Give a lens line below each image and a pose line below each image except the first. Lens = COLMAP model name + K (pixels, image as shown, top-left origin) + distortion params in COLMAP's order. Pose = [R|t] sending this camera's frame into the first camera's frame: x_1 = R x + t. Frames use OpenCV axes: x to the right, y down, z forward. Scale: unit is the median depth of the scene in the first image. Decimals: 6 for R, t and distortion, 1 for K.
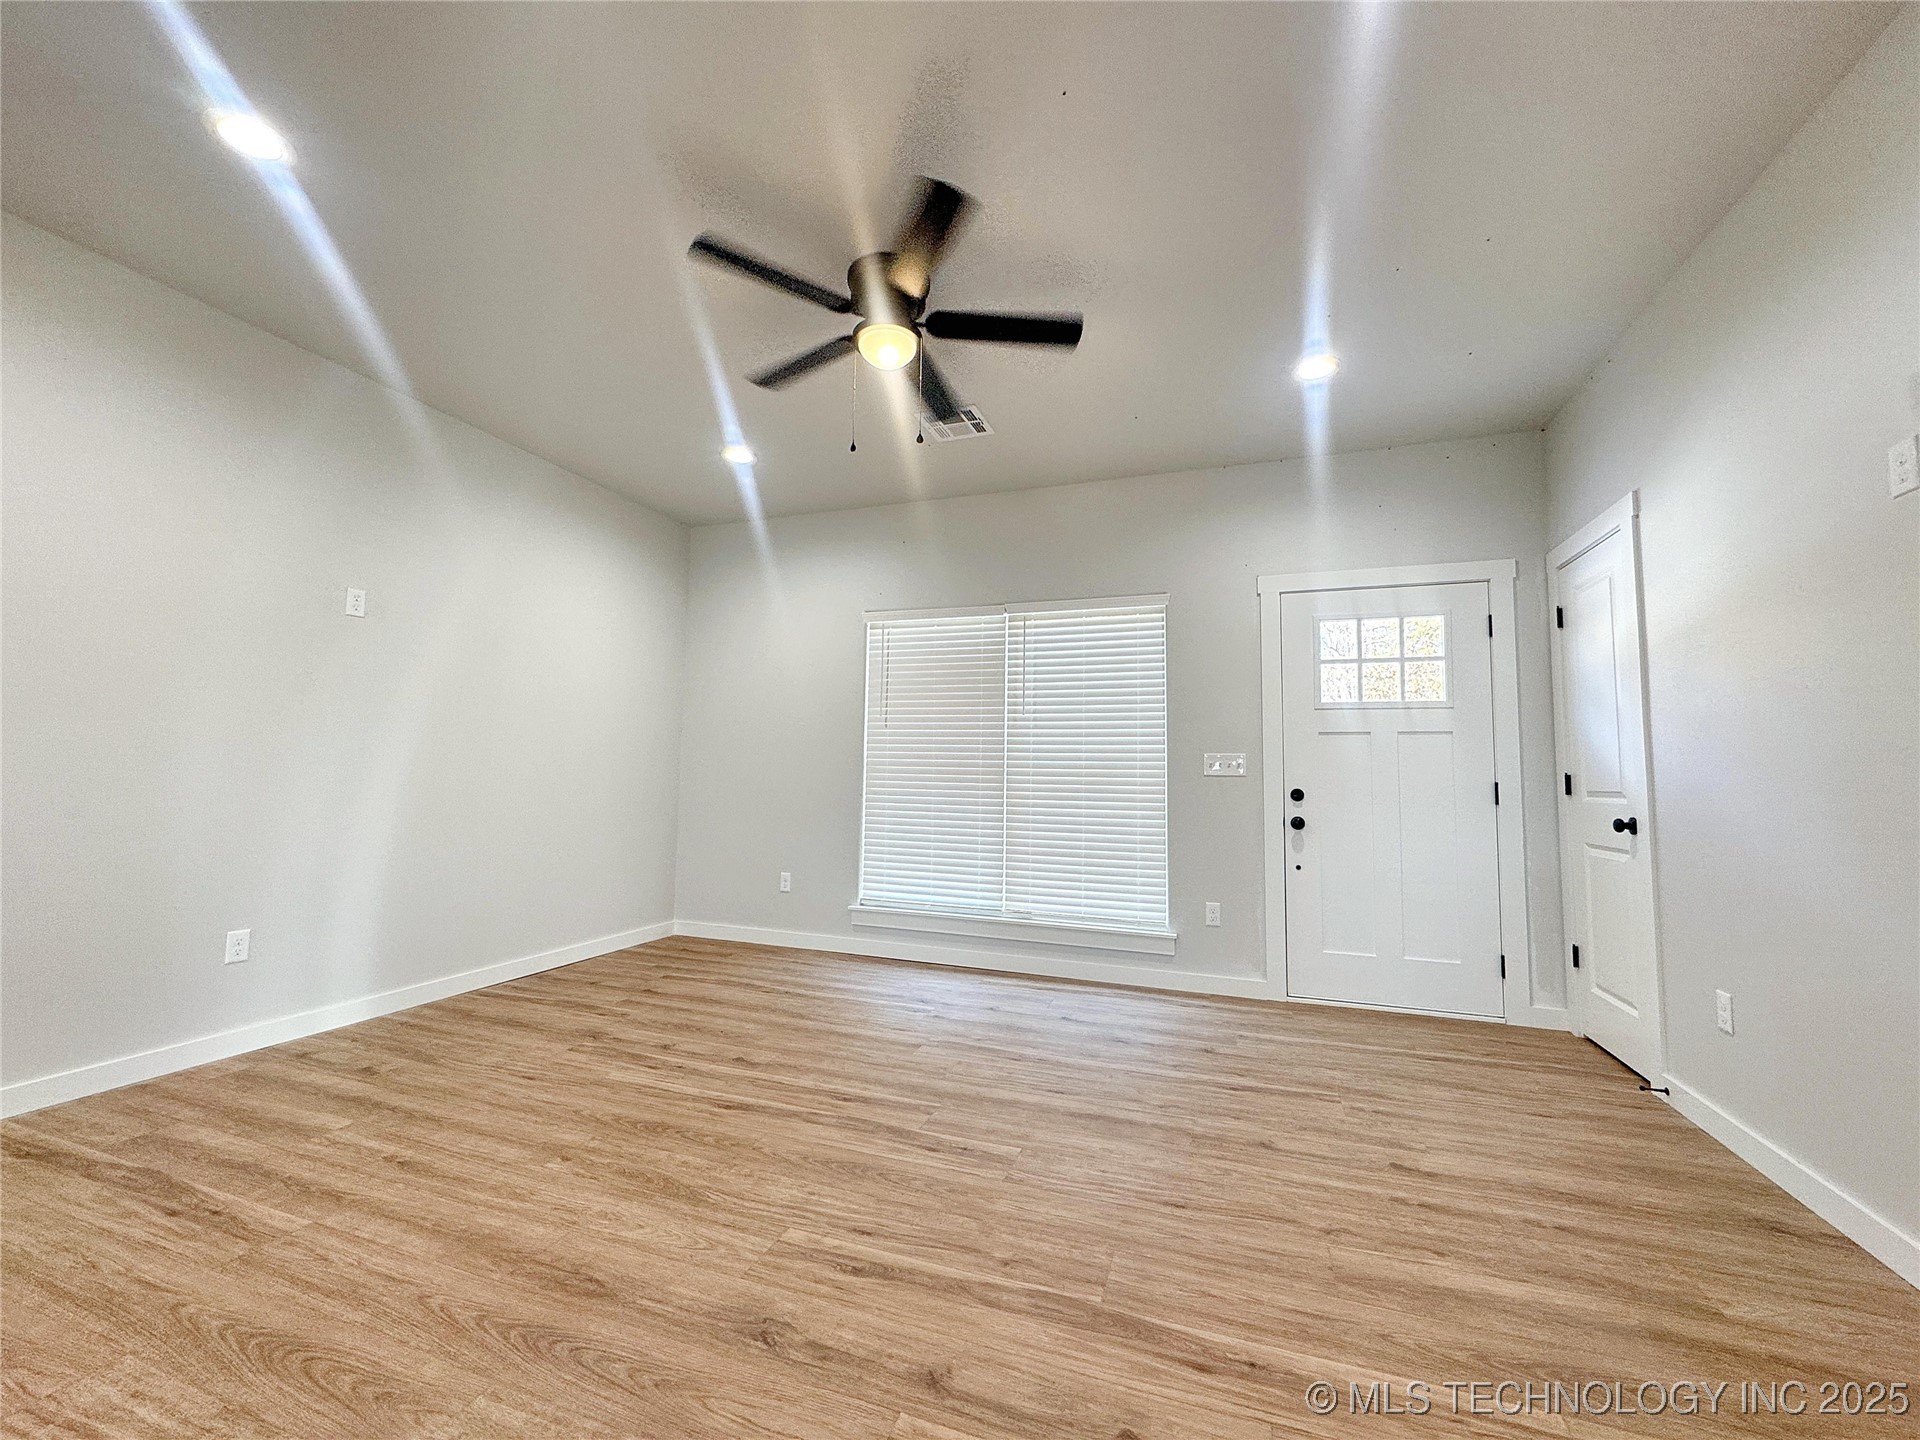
lens RADIAL K [[764.6, 0, 960.8], [0, 764.6, 720.2], [0, 0, 1]] dist [-0.002446, 0.000484]
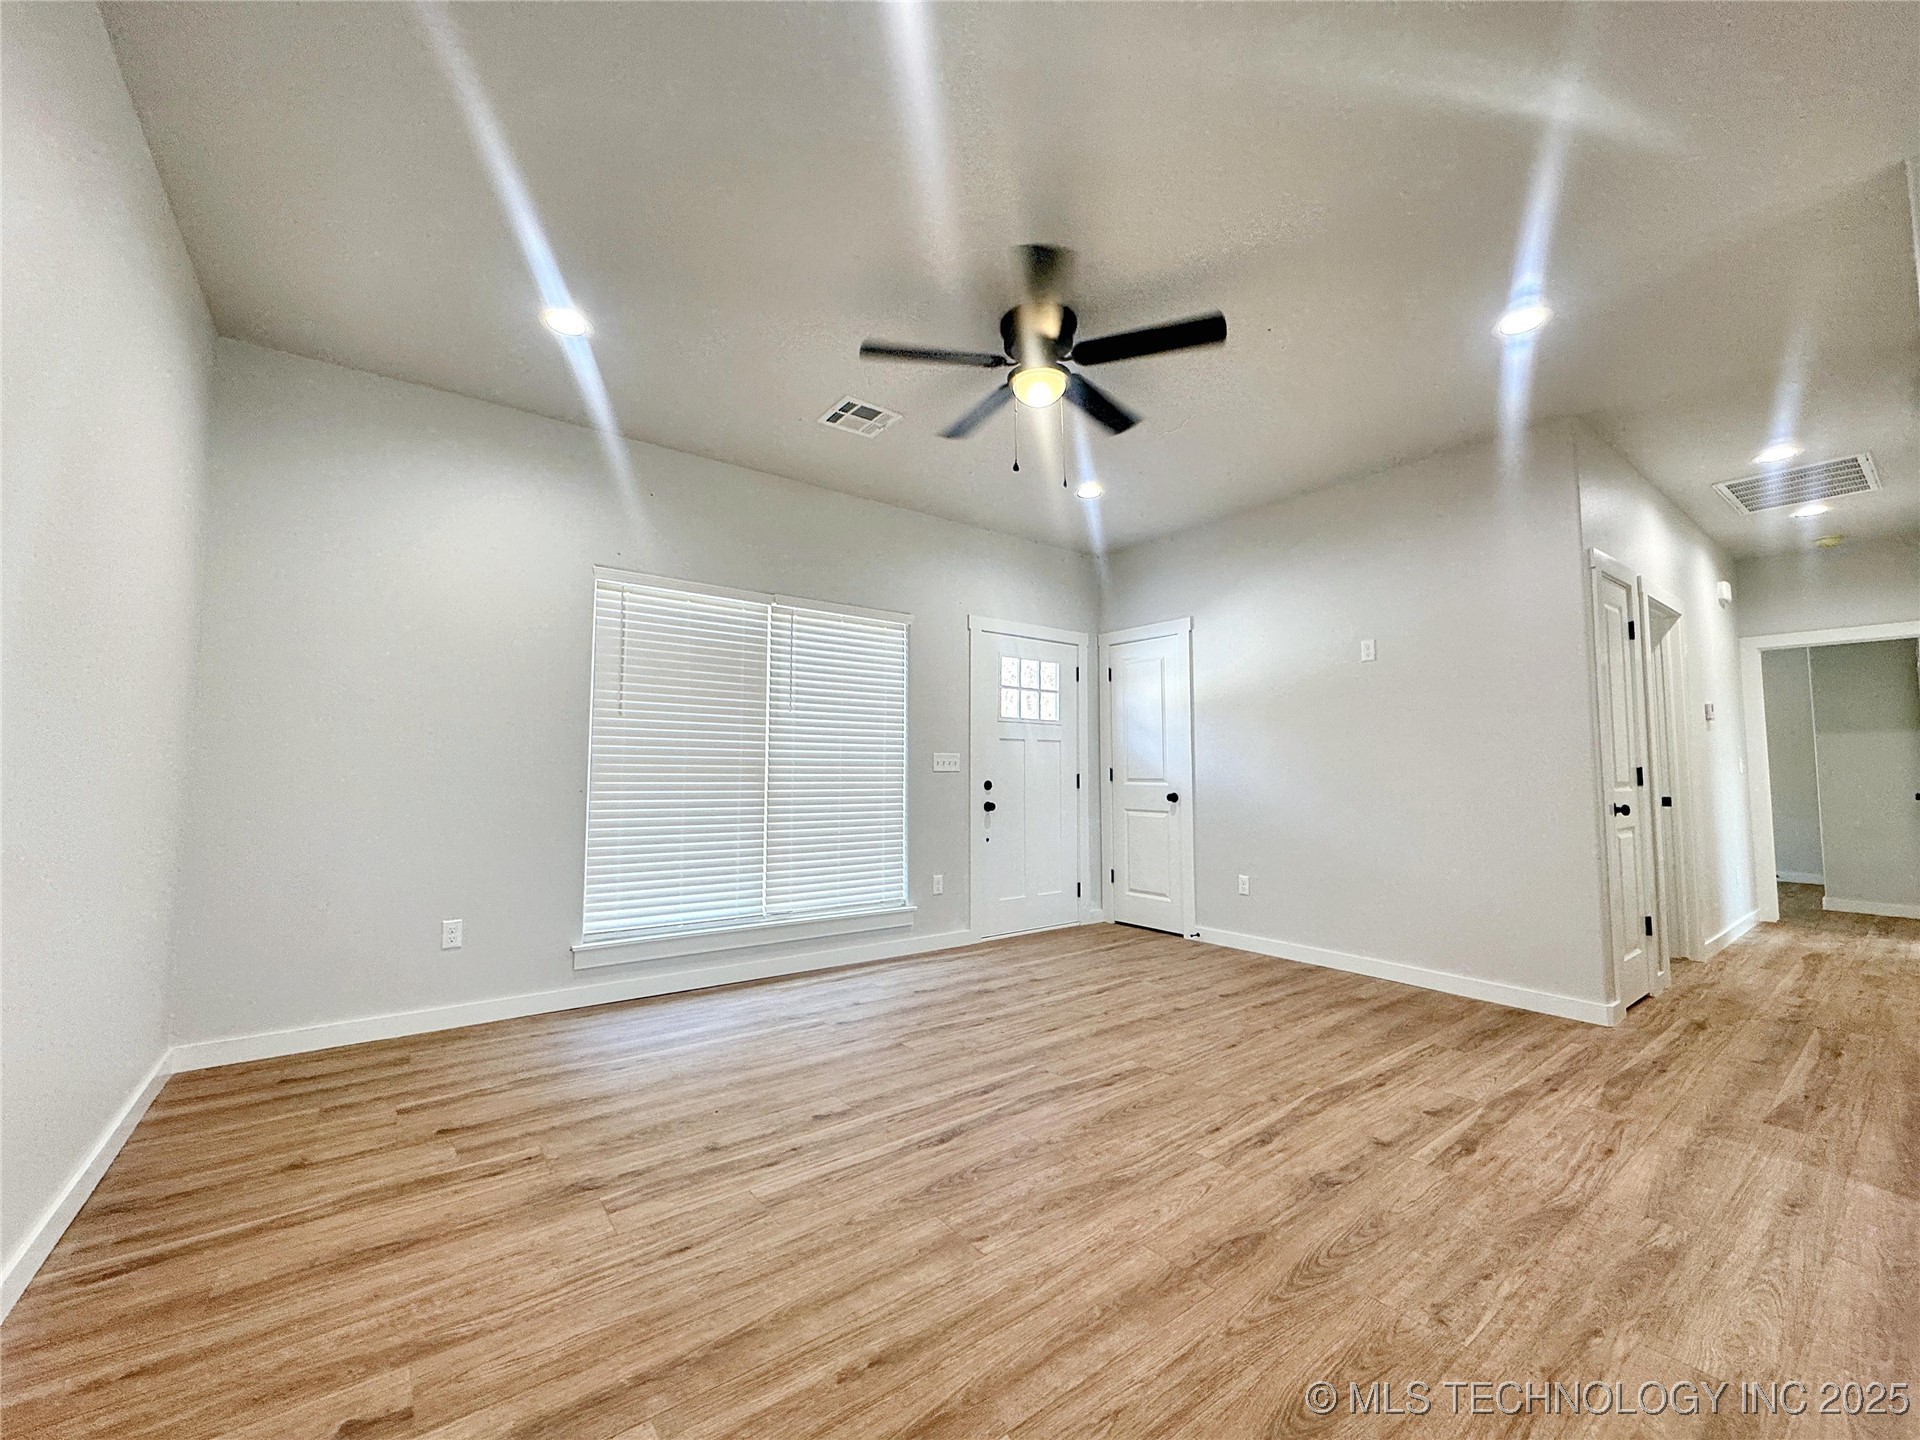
lens RADIAL K [[764.6, 0, 960.8], [0, 764.6, 720.2], [0, 0, 1]] dist [-0.002446, 0.000484]
pose [[0.543576, 0.042244, 0.838296, -0.946895], [-0.057460, 0.998263, -0.013046, 0.006966], [-0.837391, -0.041077, 0.545059, 0.431481]]
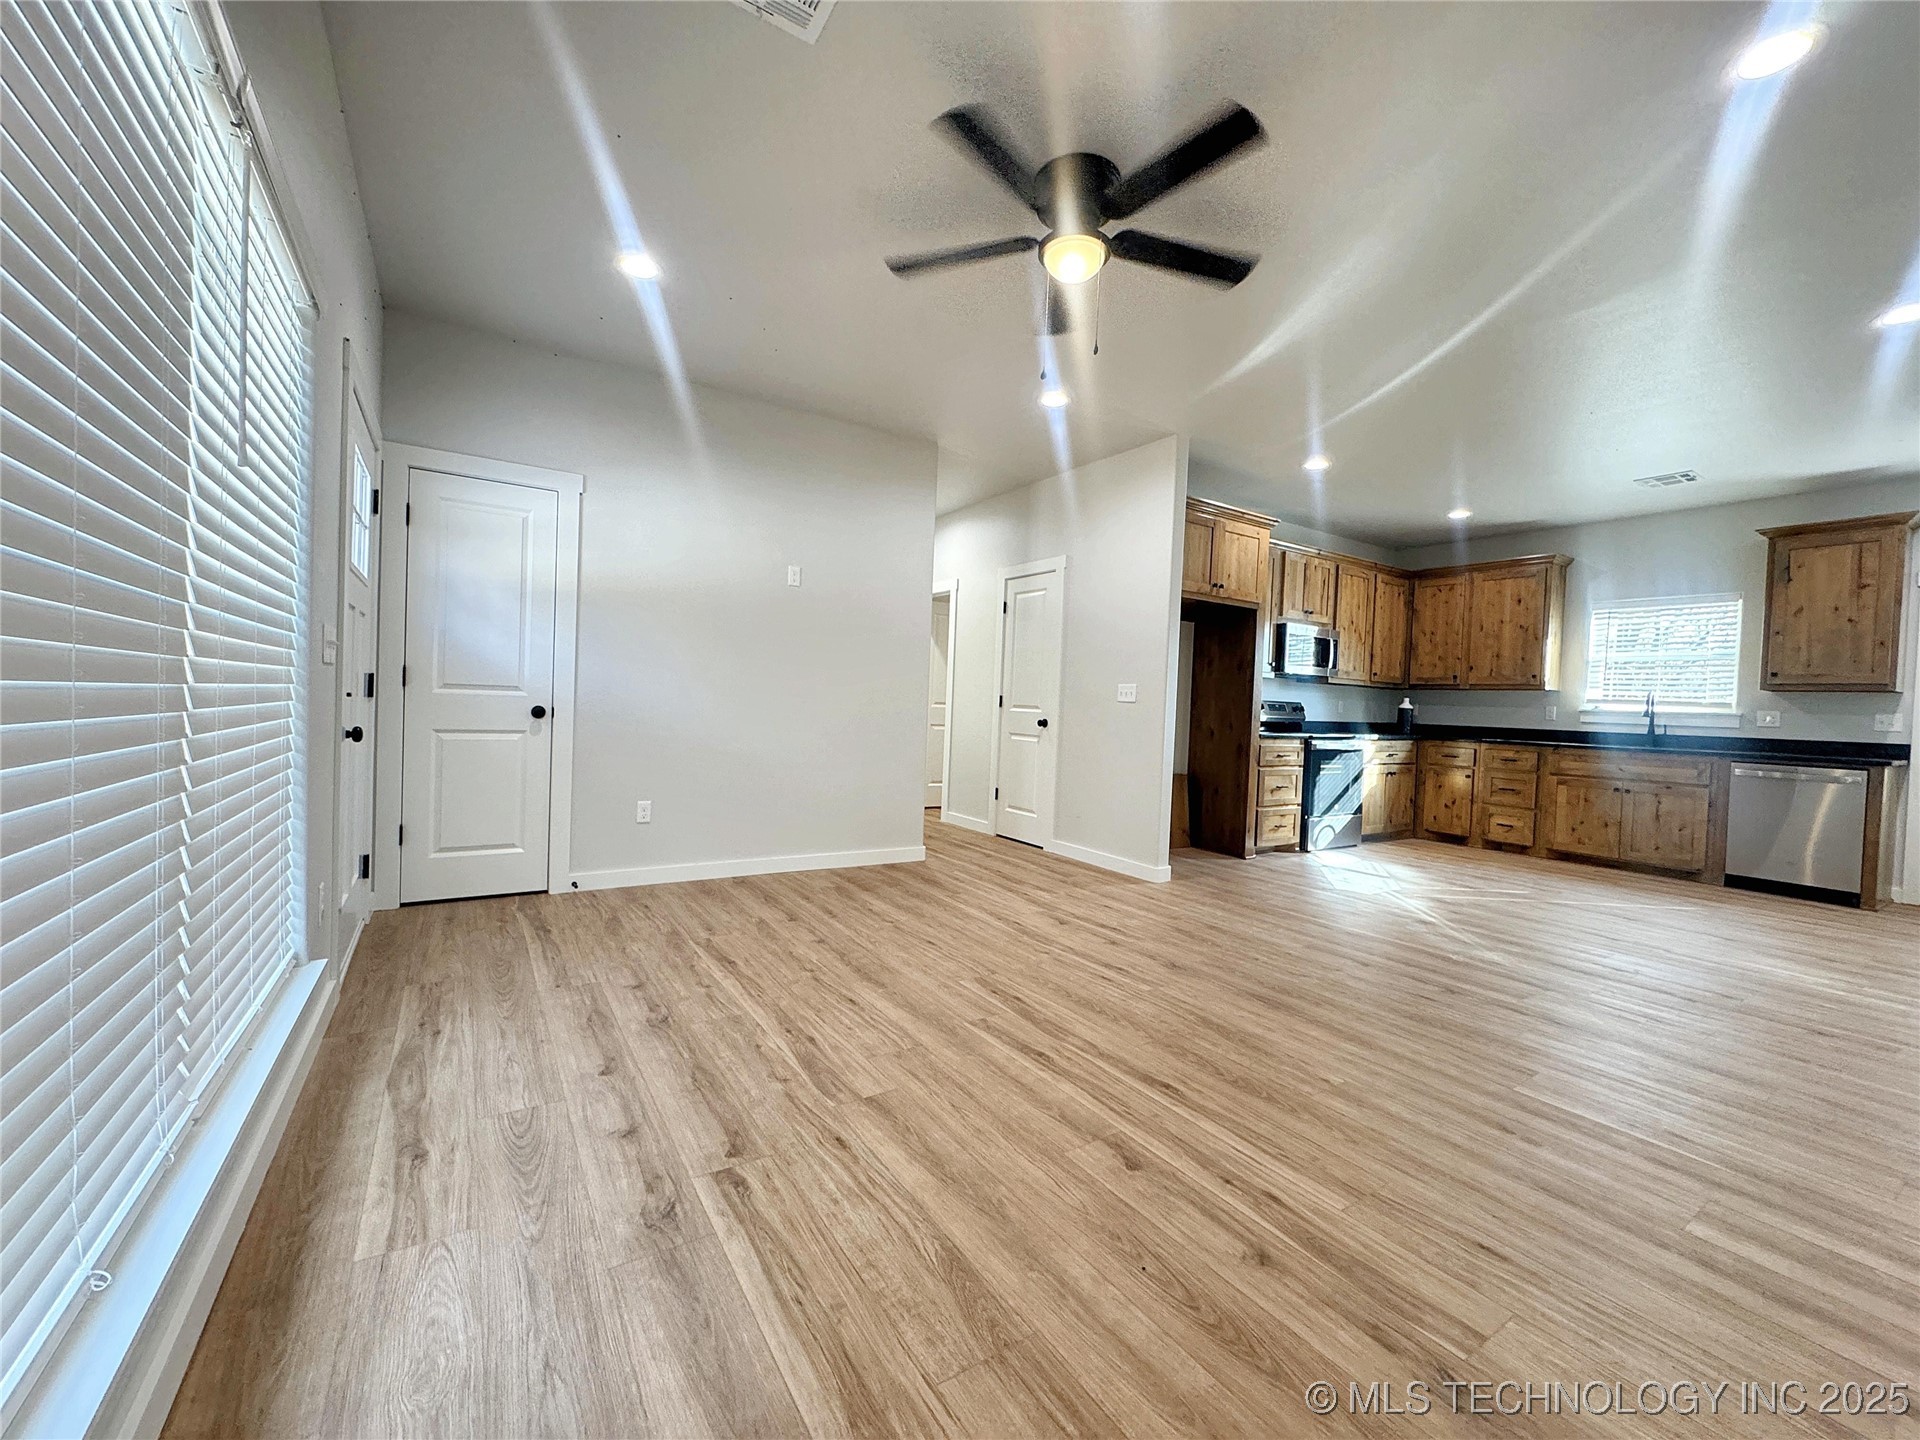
lens RADIAL K [[764.6, 0, 960.8], [0, 764.6, 720.2], [0, 0, 1]] dist [-0.002446, 0.000484]
pose [[-0.795254, -0.059801, 0.603320, -0.538446], [-0.096705, 0.994895, -0.028856, 0.119619], [-0.598515, -0.081292, -0.796977, 1.626741]]
